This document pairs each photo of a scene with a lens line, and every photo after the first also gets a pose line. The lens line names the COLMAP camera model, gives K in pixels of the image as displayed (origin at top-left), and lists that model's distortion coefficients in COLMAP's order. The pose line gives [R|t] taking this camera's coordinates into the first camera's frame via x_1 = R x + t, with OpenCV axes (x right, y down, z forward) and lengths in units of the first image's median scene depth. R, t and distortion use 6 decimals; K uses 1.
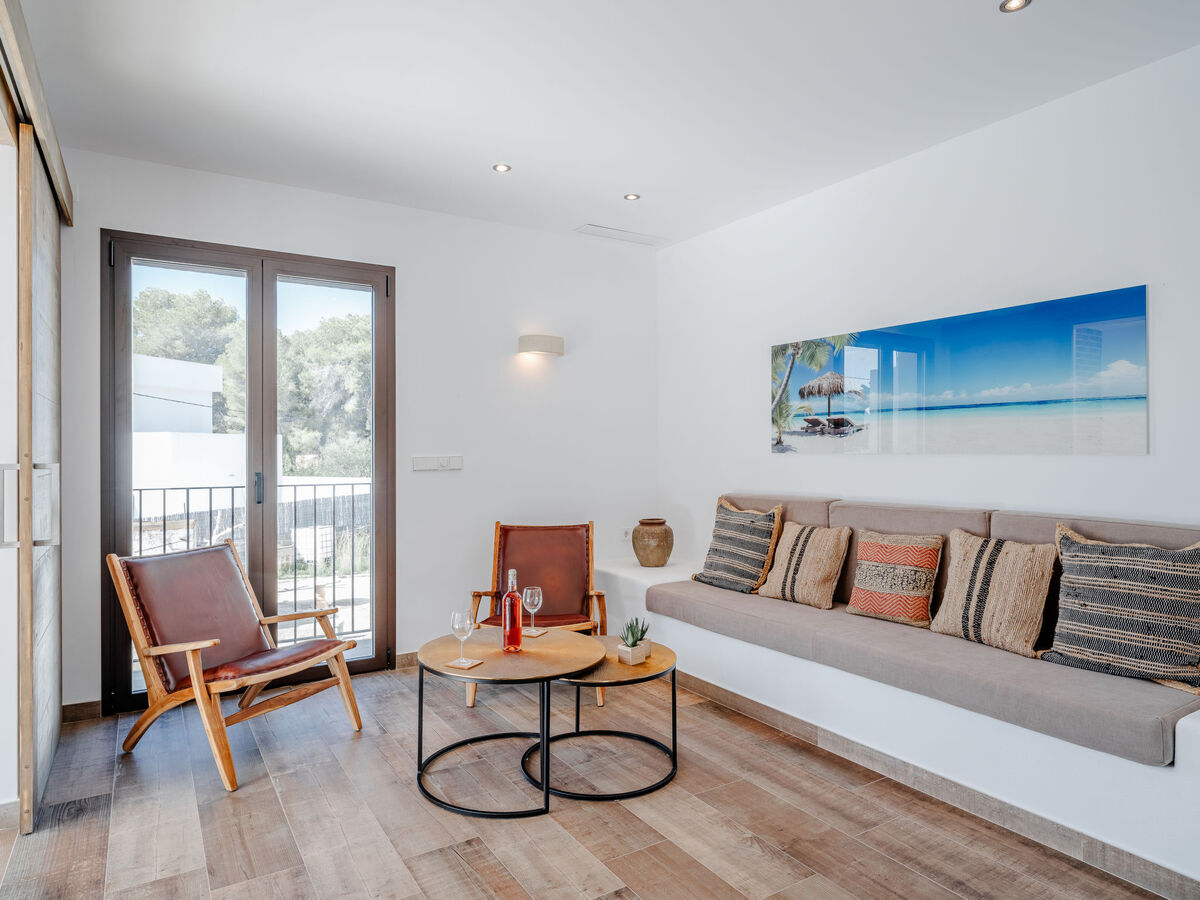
lens RADIAL K [[736.0, 0, 607.2], [0, 736.0, 448.0], [0, 0, 1]] dist [-0.008154, 0.009908]
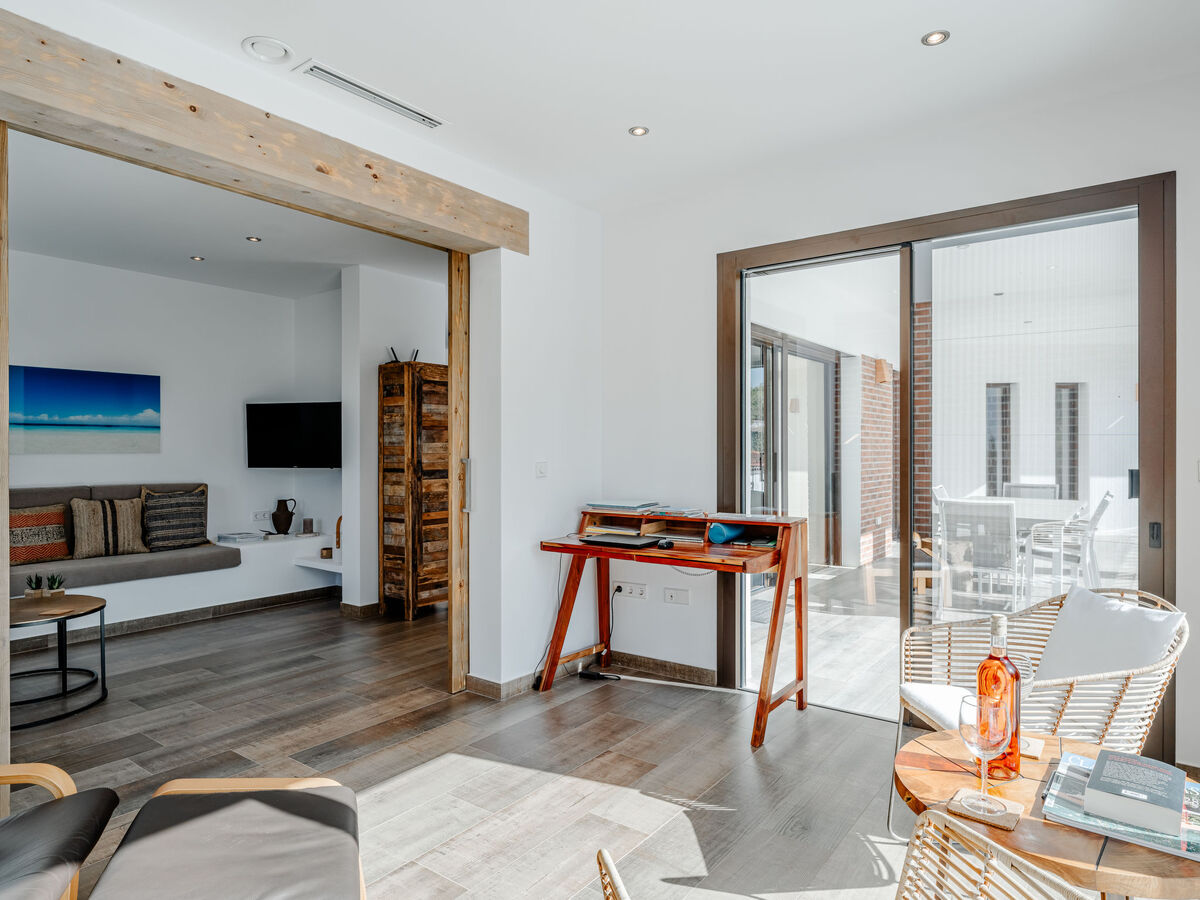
lens RADIAL K [[736.0, 0, 602.7], [0, 736.0, 445.8], [0, 0, 1]] dist [-0.008154, 0.009908]
pose [[-0.363090, 0.005128, 0.931740, -1.238018], [-0.000961, 0.999982, -0.005878, -0.001262], [-0.931754, -0.003030, -0.363078, 0.389637]]
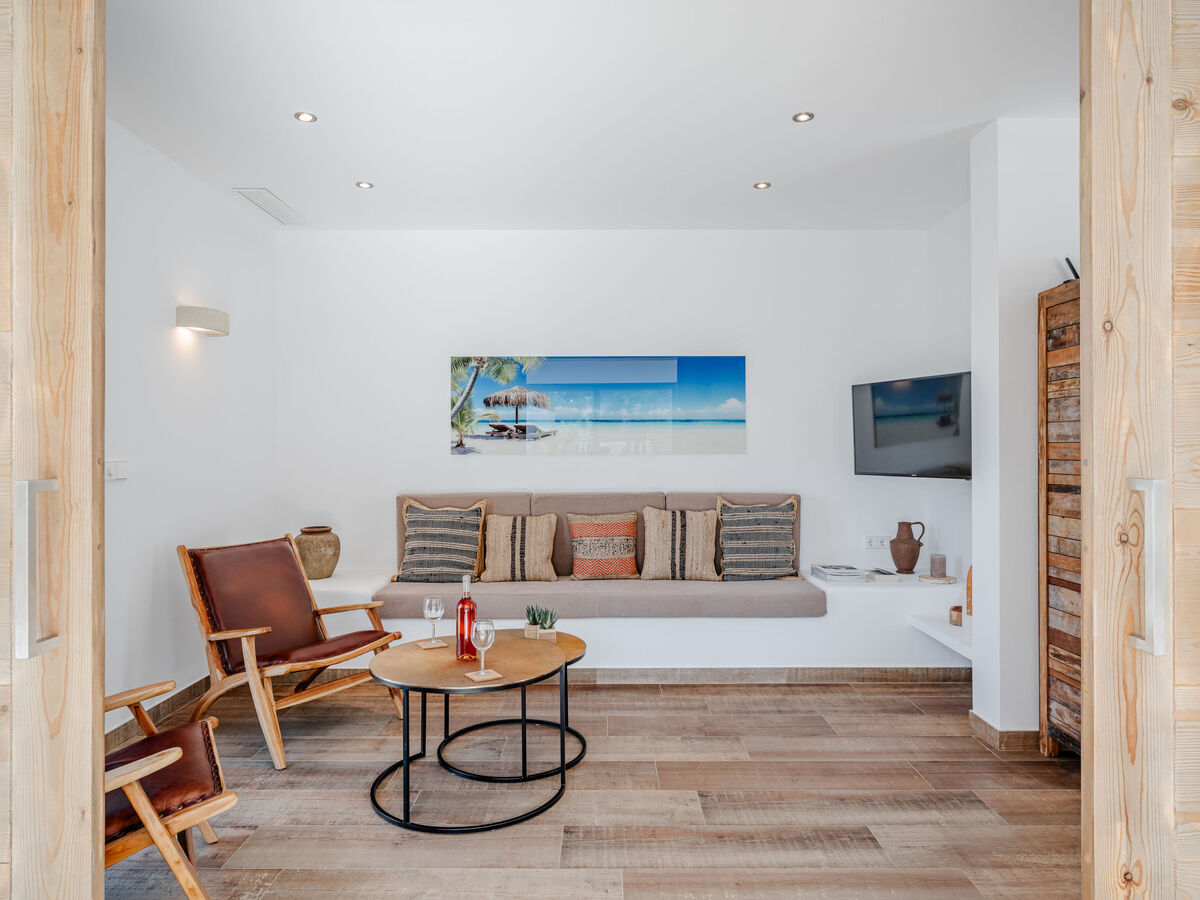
lens RADIAL K [[736.0, 0, 600.8], [0, 736.0, 445.3], [0, 0, 1]] dist [-0.008154, 0.009908]
pose [[0.534066, 0.005314, 0.845426, -0.634751], [-0.000965, 0.999983, -0.005676, -0.000911], [-0.845442, 0.002216, 0.534062, 0.248718]]
